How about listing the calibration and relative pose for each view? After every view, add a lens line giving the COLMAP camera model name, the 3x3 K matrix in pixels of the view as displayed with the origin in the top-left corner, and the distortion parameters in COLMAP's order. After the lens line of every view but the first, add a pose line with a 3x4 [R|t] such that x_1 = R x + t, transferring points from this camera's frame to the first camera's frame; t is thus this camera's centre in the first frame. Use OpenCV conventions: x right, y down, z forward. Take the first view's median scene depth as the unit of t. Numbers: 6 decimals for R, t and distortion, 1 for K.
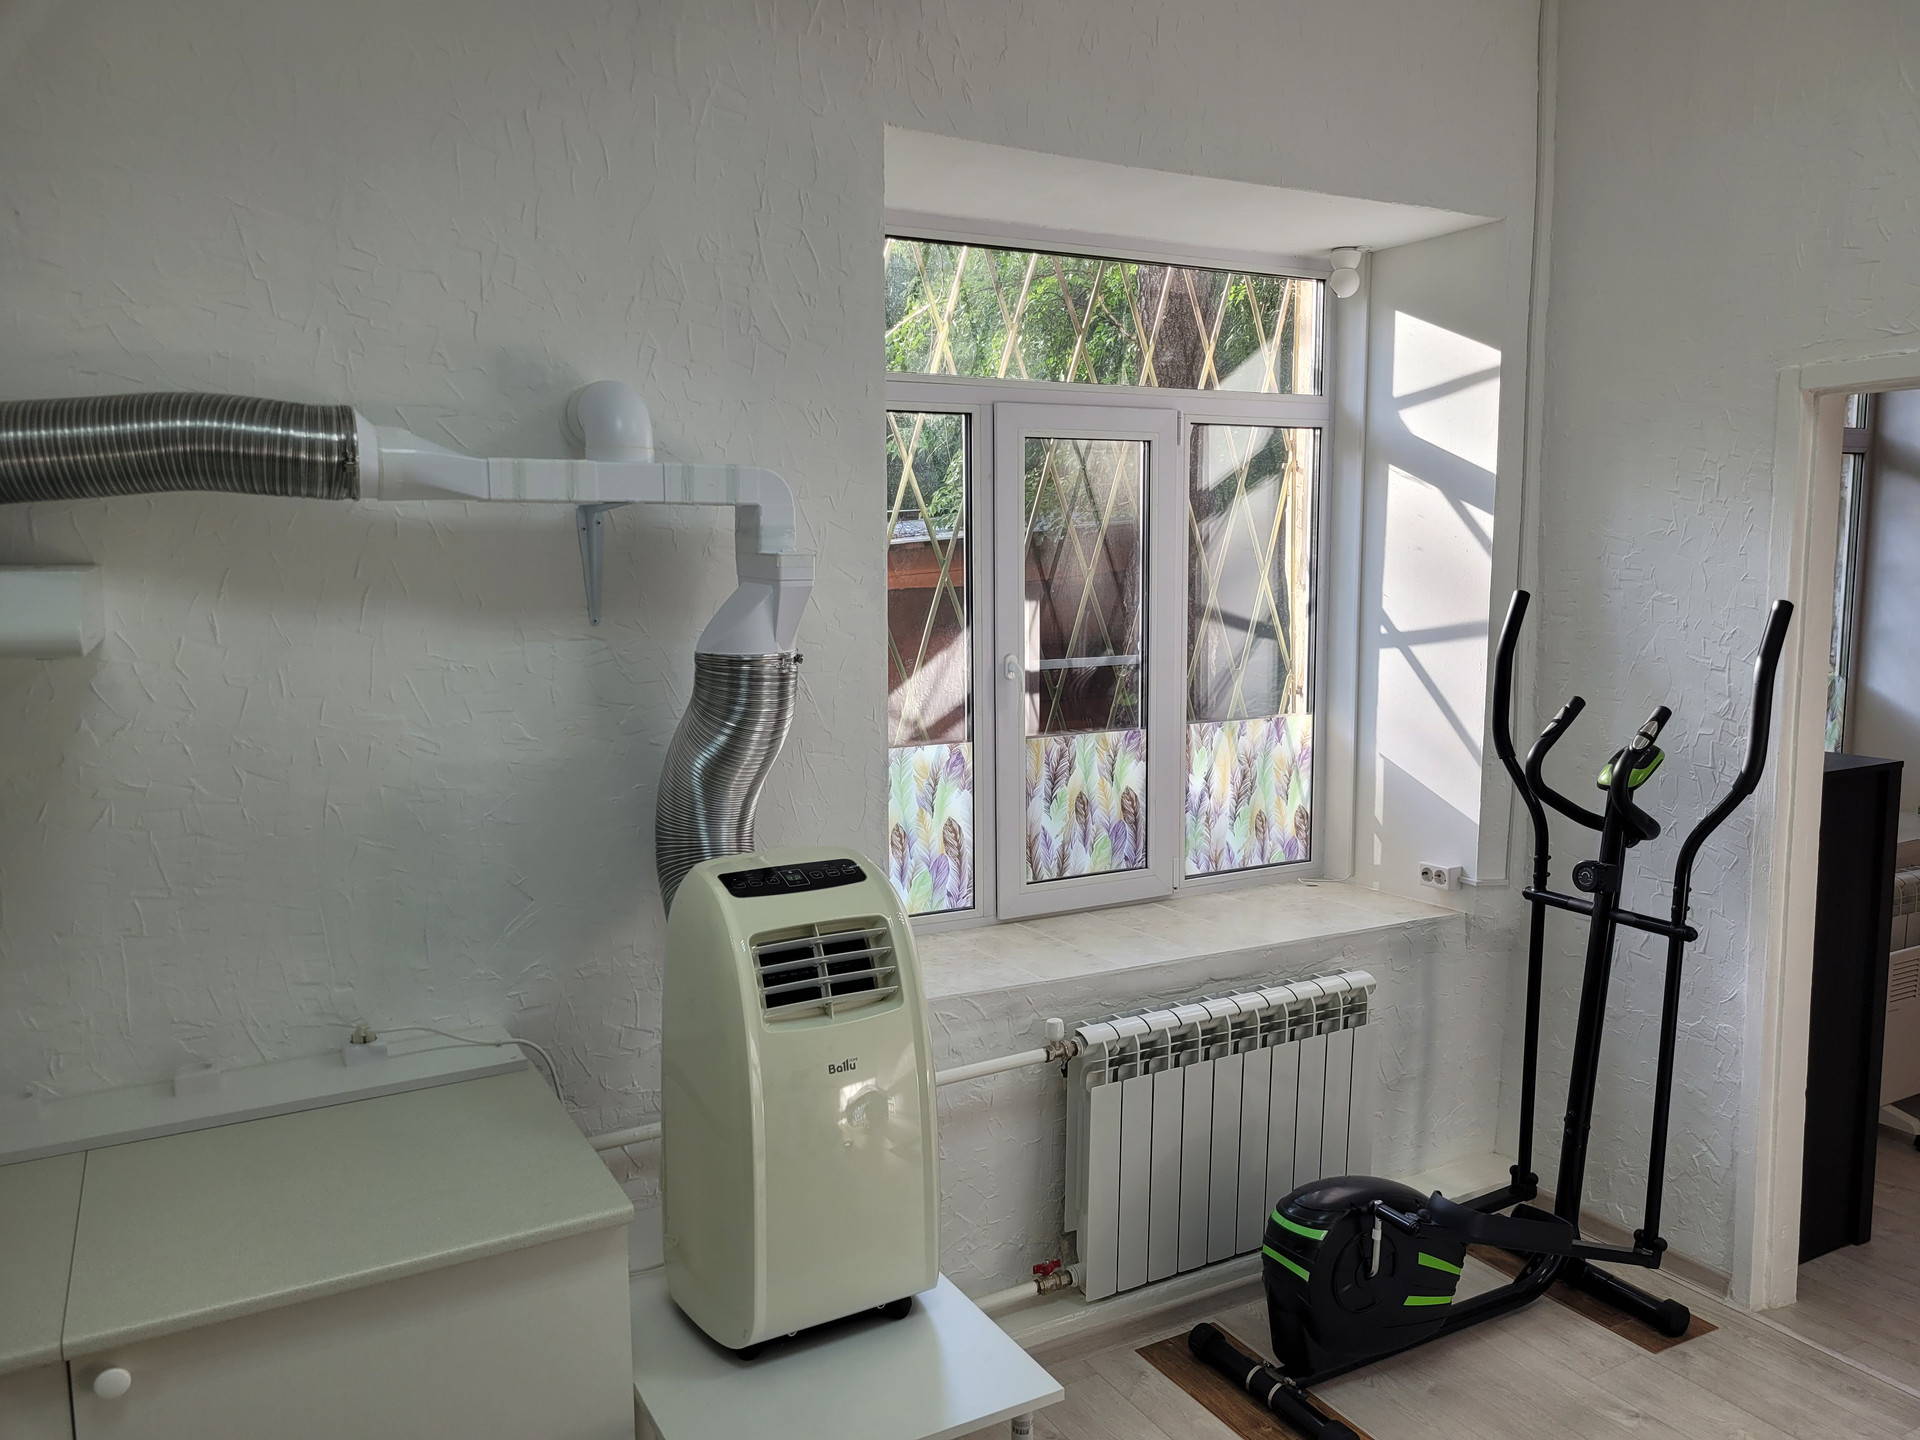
lens RADIAL K [[1437.5, 0, 963.5], [0, 1437.5, 721.0], [0, 0, 1]] dist [0.047769, -0.029371]
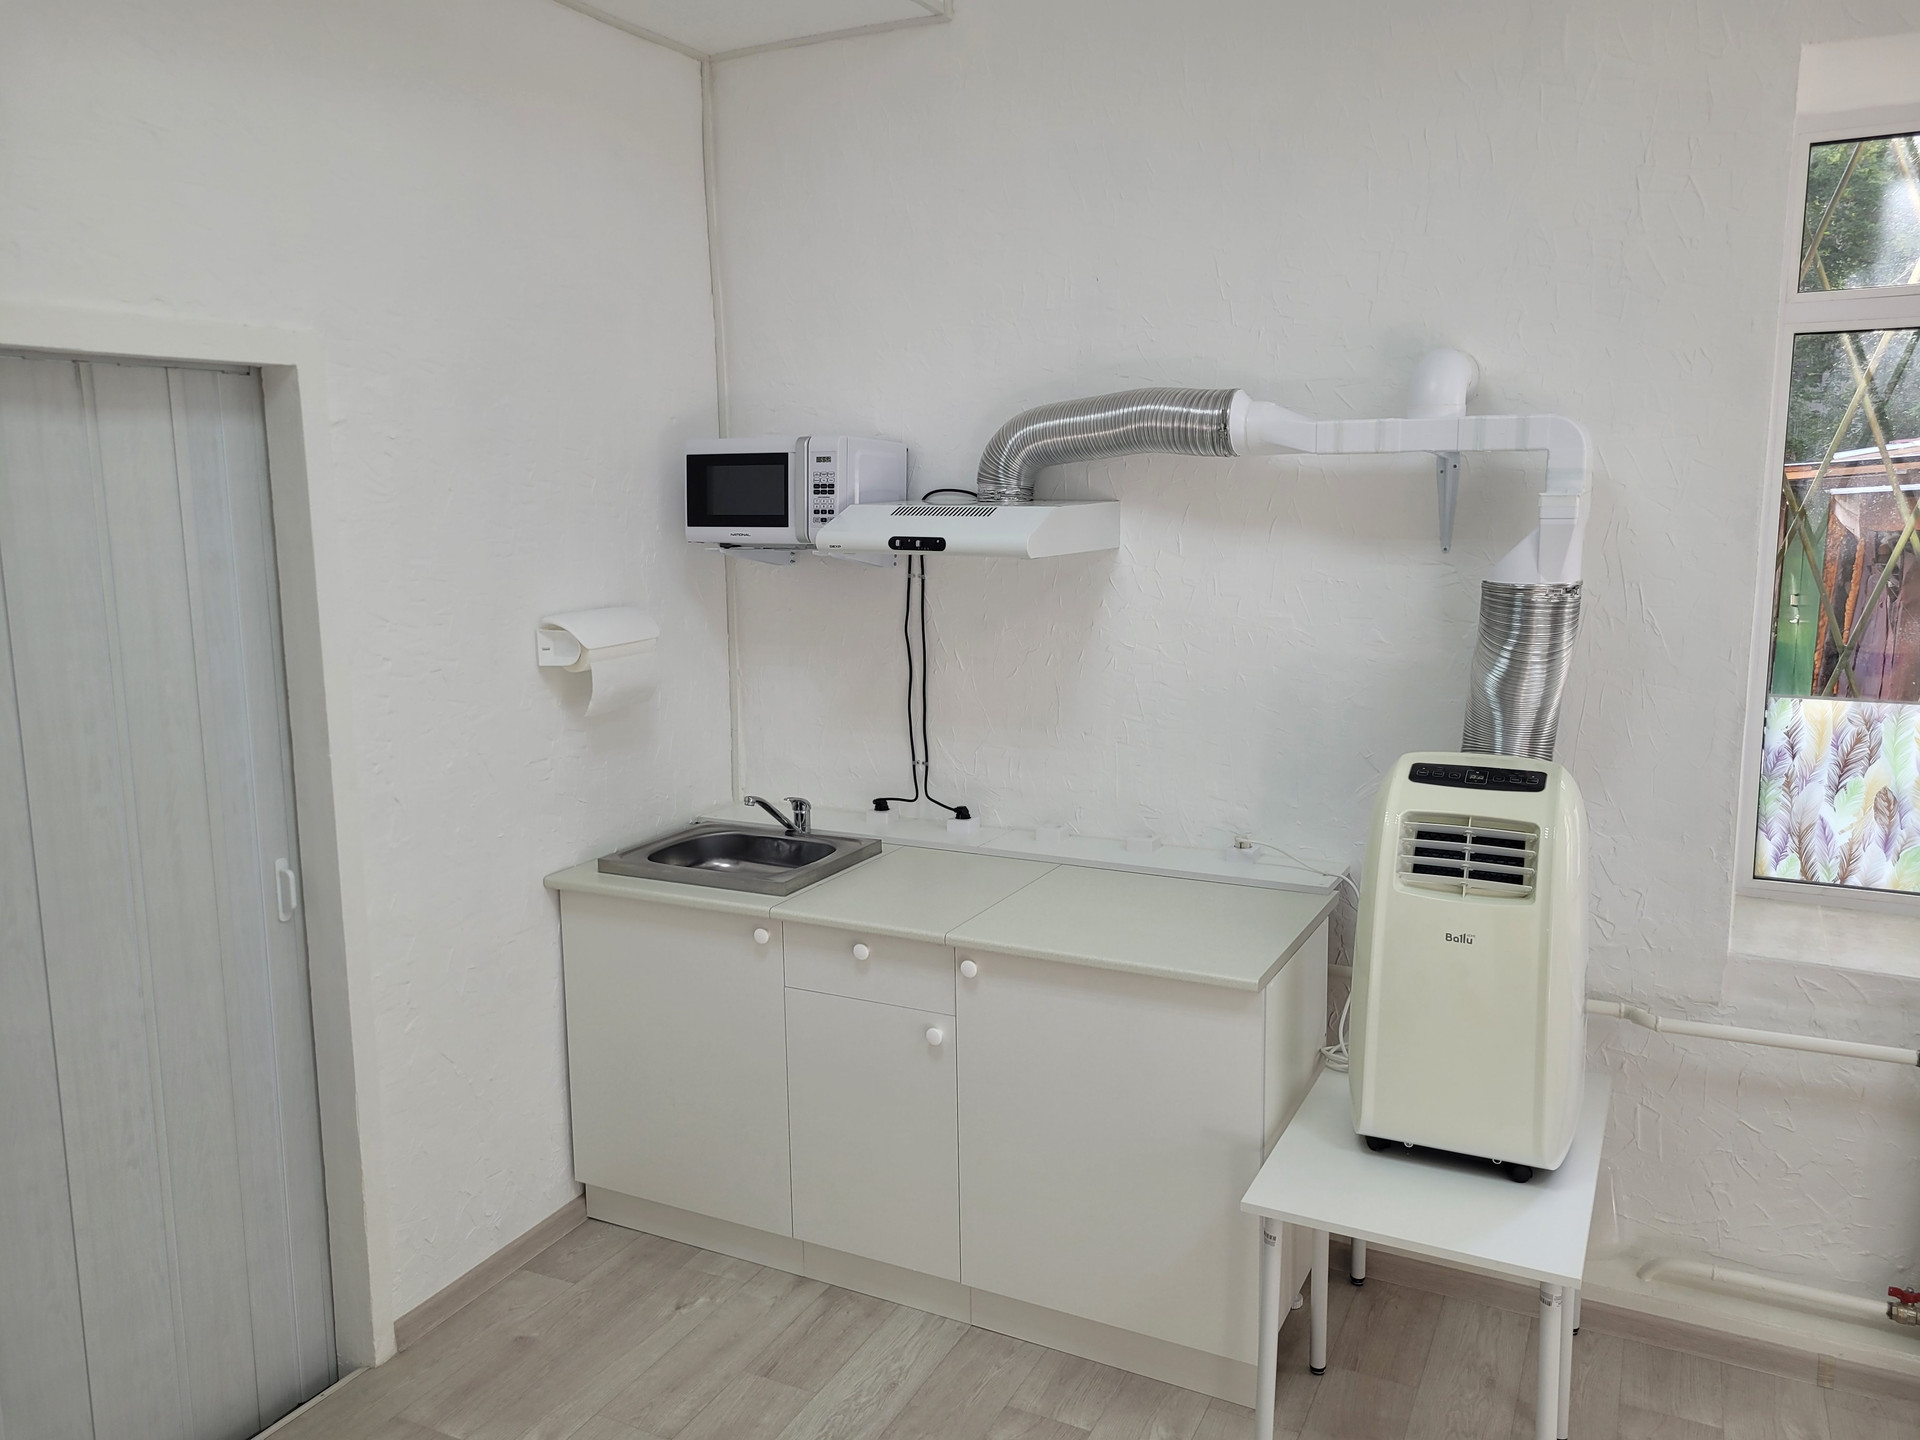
lens RADIAL K [[1437.5, 0, 970.8], [0, 1437.5, 715.3], [0, 0, 1]] dist [0.047769, -0.029371]
pose [[0.558068, 0.133715, -0.818951, 0.600681], [-0.094342, 0.990756, 0.097479, -0.015164], [0.824415, 0.022861, 0.565524, 0.004708]]
